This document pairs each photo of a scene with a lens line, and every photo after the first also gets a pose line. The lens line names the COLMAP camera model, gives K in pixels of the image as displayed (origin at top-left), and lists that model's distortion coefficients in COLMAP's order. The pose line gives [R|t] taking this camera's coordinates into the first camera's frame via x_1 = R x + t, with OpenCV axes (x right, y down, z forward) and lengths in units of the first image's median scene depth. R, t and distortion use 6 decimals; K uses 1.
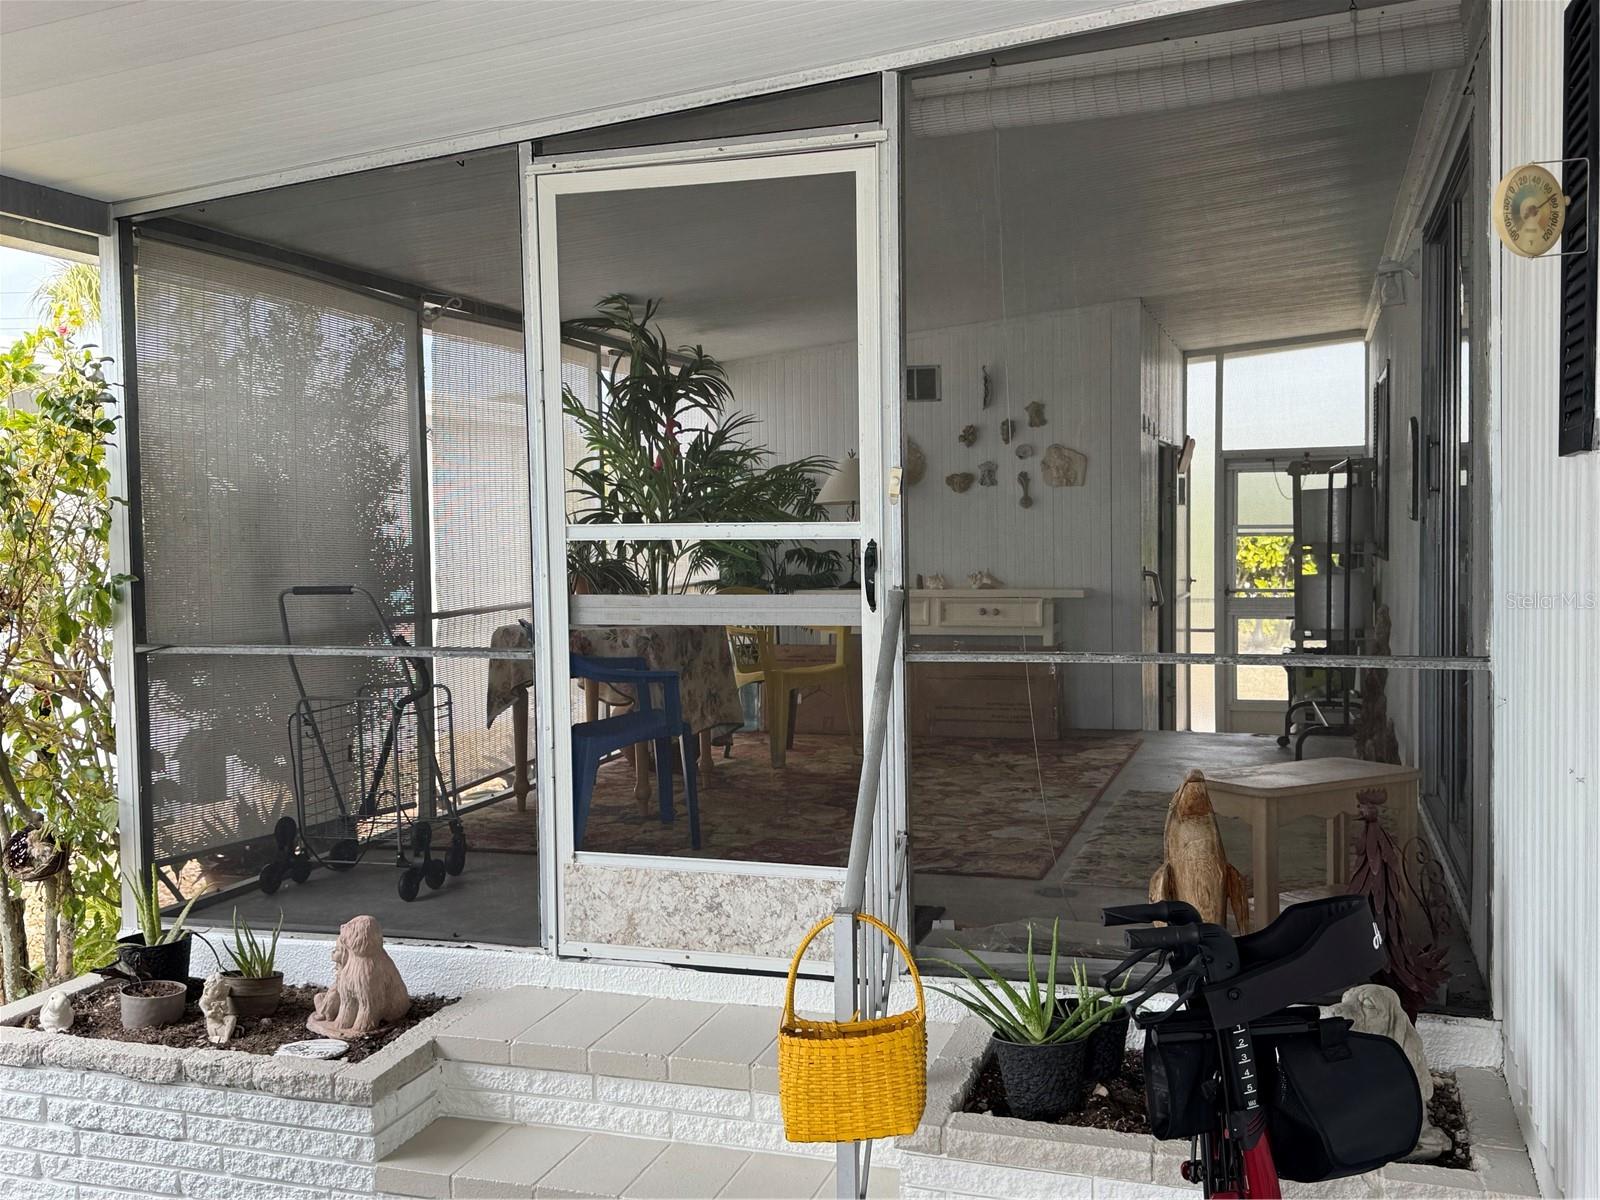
lens RADIAL K [[1618.5, 0, 800.0], [0, 1618.5, 600.0], [0, 0, 1]] dist [0.002589, 0.000097]
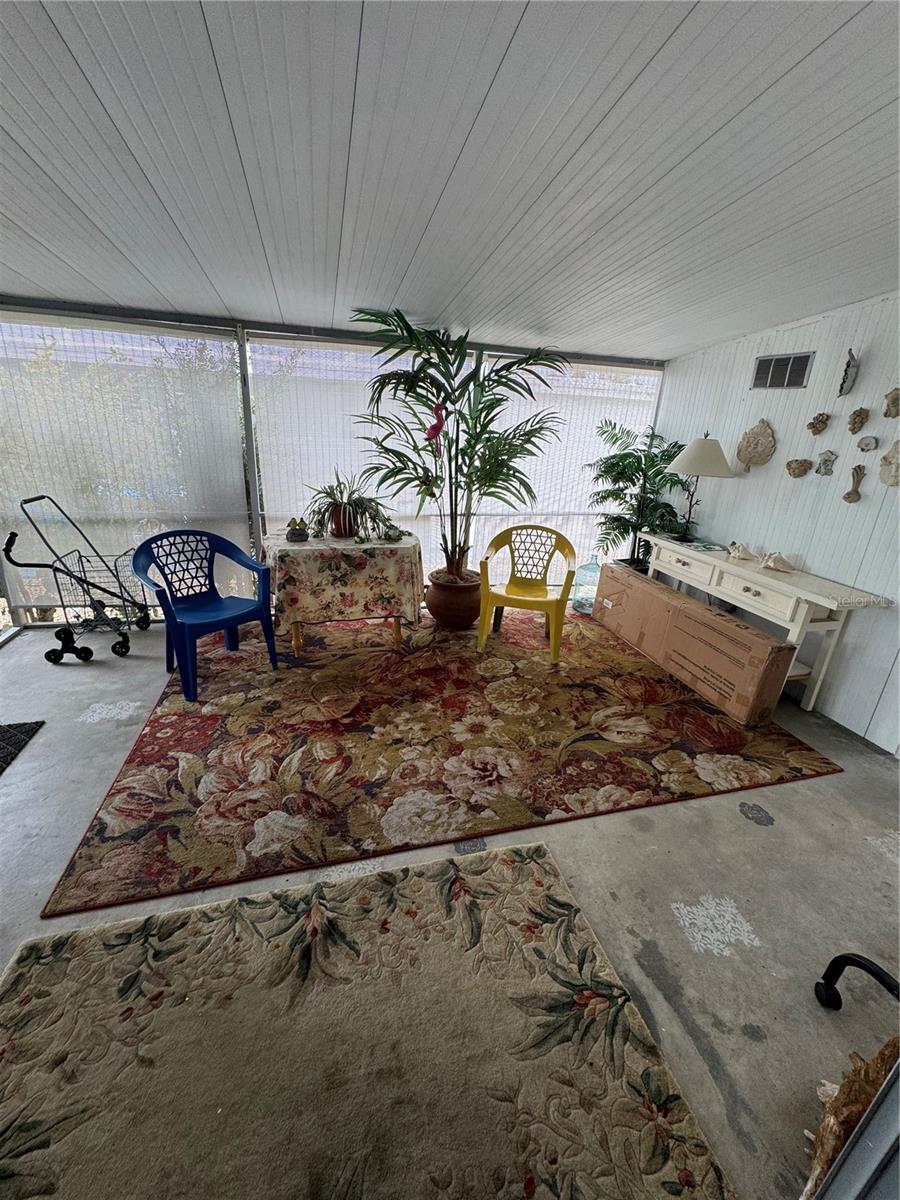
lens RADIAL K [[481.3, 0, 450.0], [0, 481.3, 600.0], [0, 0, 1]] dist [-0.000606, -0.000077]
pose [[0.533583, 0.334372, -0.776843, 0.259307], [-0.097346, 0.936704, 0.336317, -0.076754], [0.840127, -0.103831, 0.532359, 0.626550]]
